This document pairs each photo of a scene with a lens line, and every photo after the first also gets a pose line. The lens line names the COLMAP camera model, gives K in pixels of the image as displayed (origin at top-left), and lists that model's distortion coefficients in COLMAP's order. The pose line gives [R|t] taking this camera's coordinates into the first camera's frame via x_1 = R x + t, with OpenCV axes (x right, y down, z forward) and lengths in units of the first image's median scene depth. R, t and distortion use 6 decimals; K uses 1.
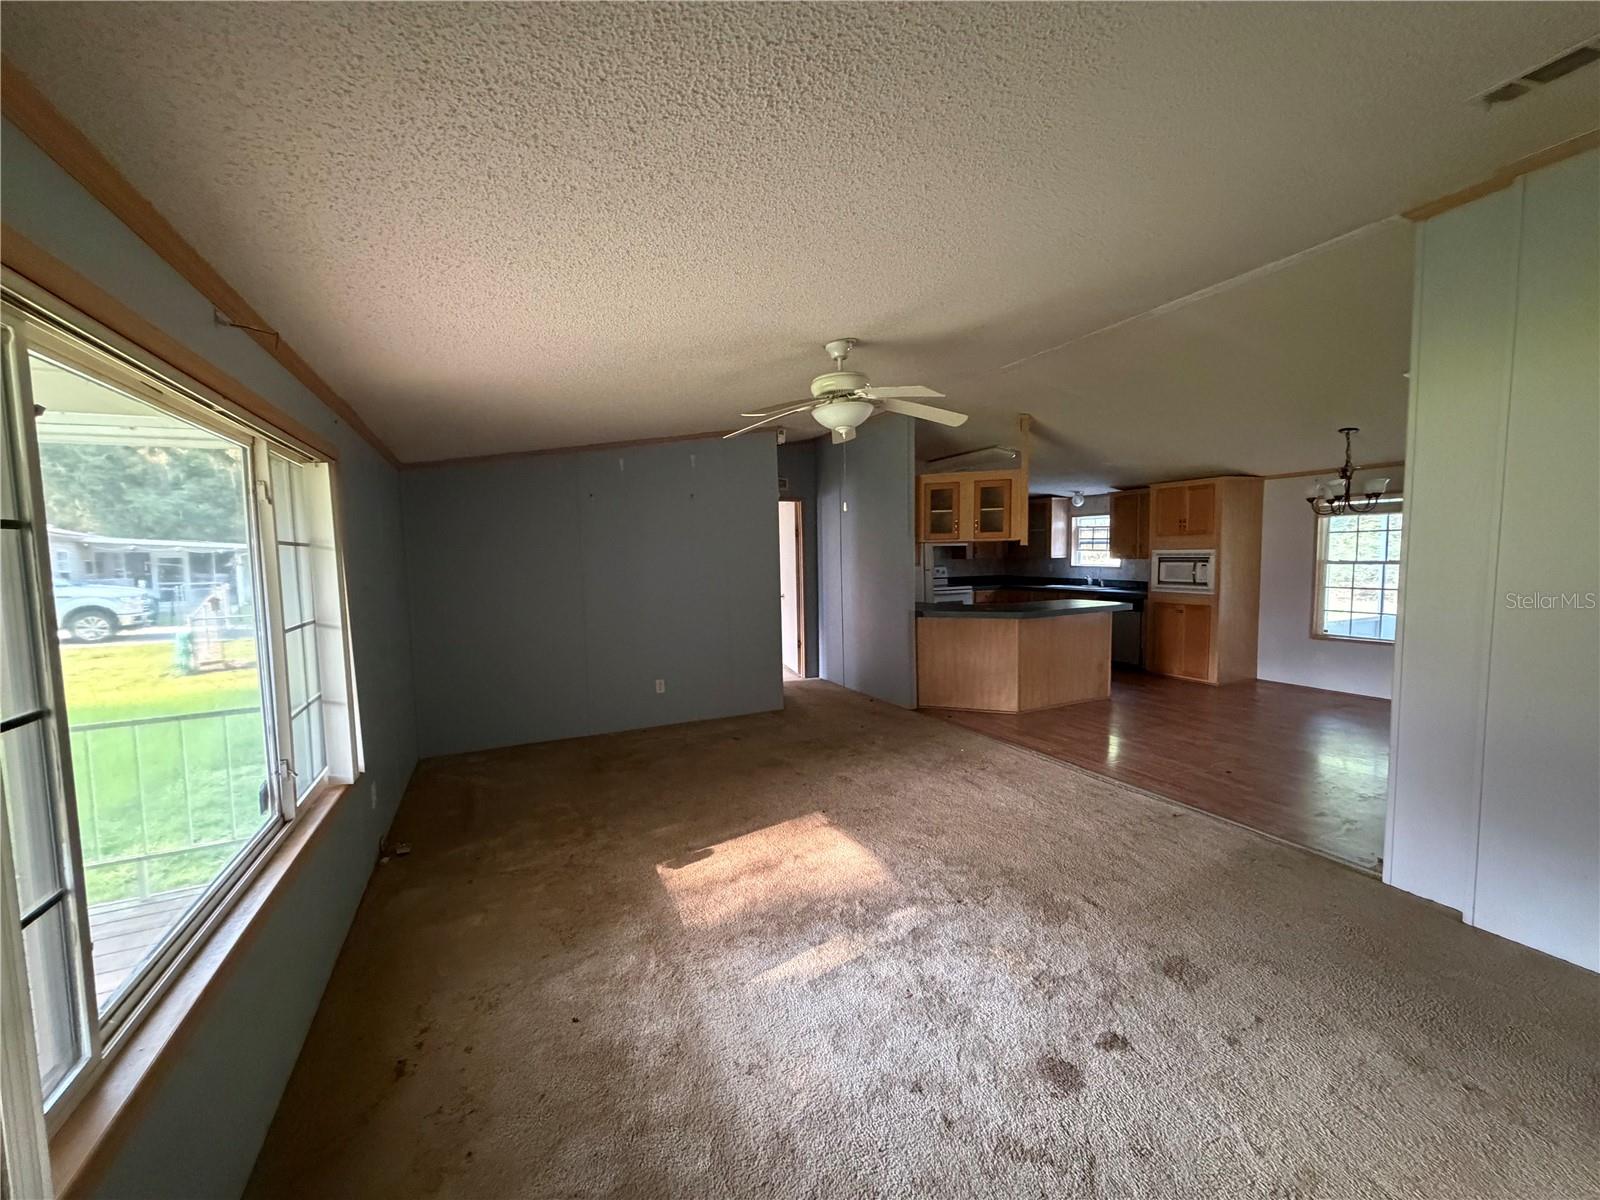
lens RADIAL K [[635.9, 0, 804.4], [0, 635.9, 603.1], [0, 0, 1]] dist [0.000389, 0.000090]
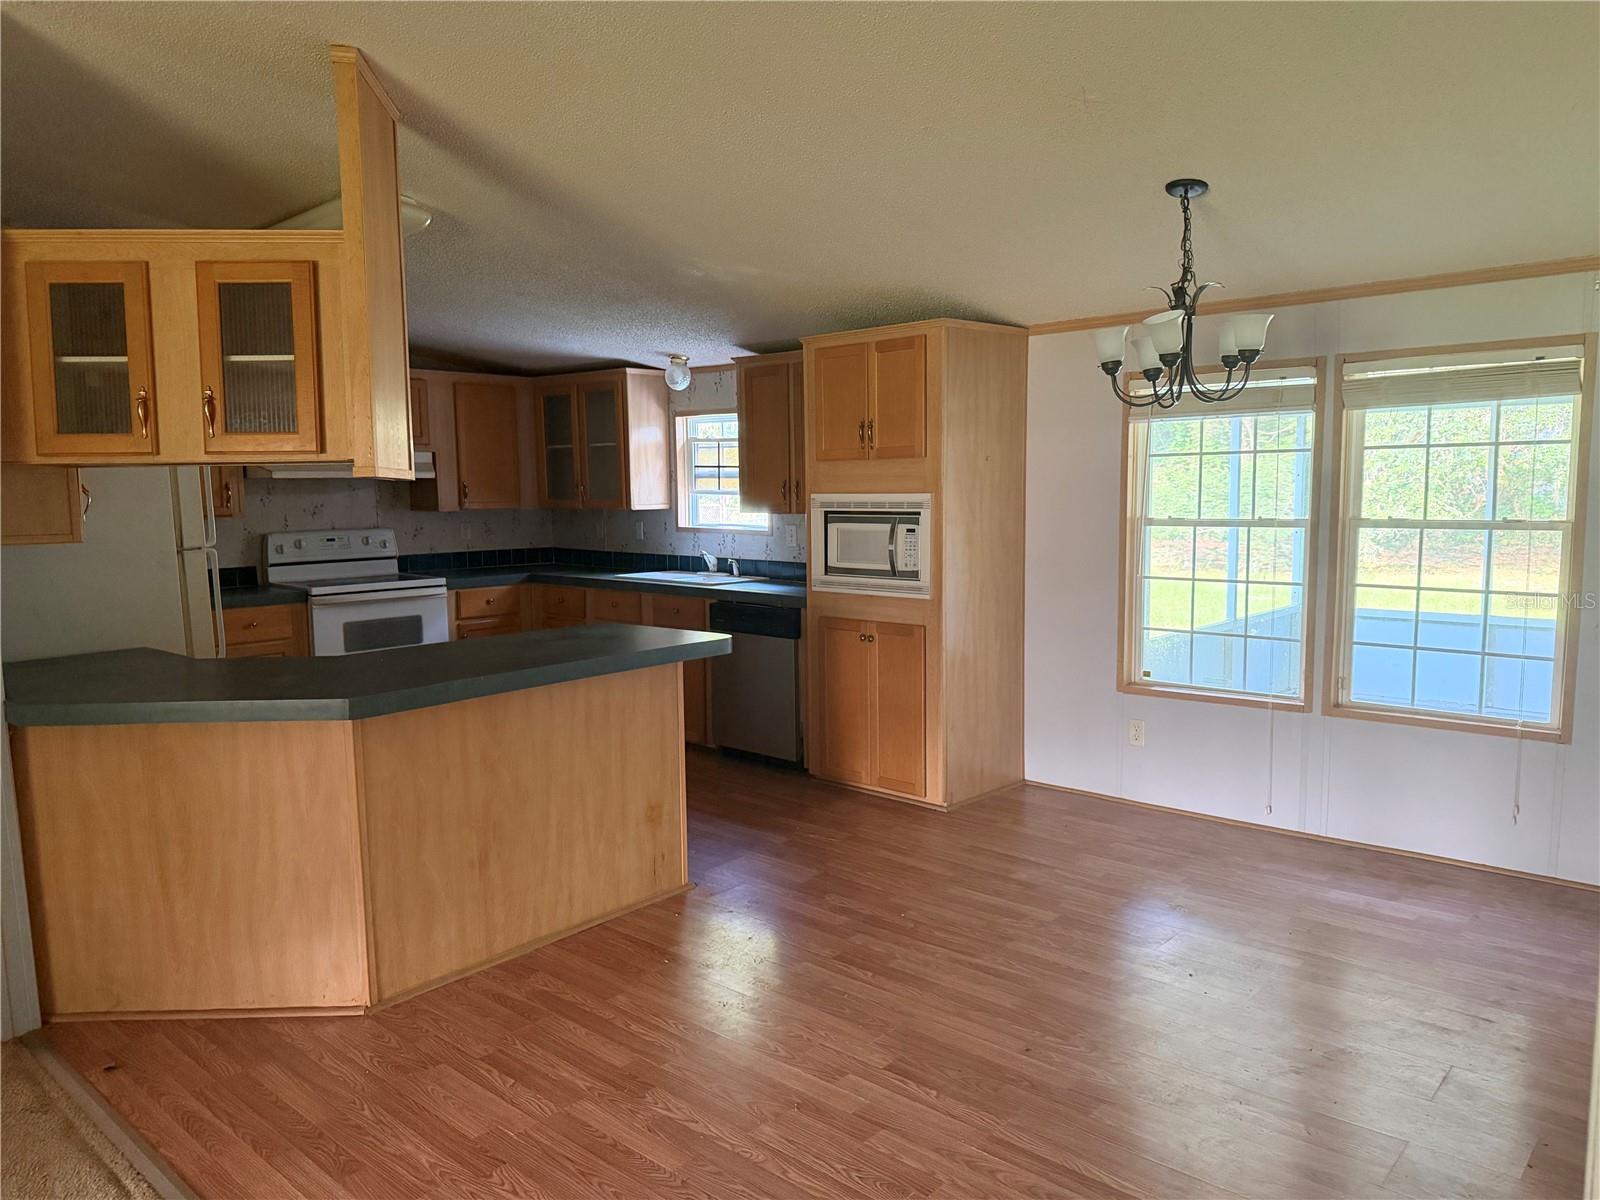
lens RADIAL K [[1128.5, 0, 801.7], [0, 1128.5, 604.0], [0, 0, 1]] dist [0.079569, -0.002502]
pose [[0.924741, -0.034667, 0.379014, 0.264203], [0.027183, 0.999316, 0.025081, -0.030337], [-0.379624, -0.012890, 0.925051, 0.318128]]
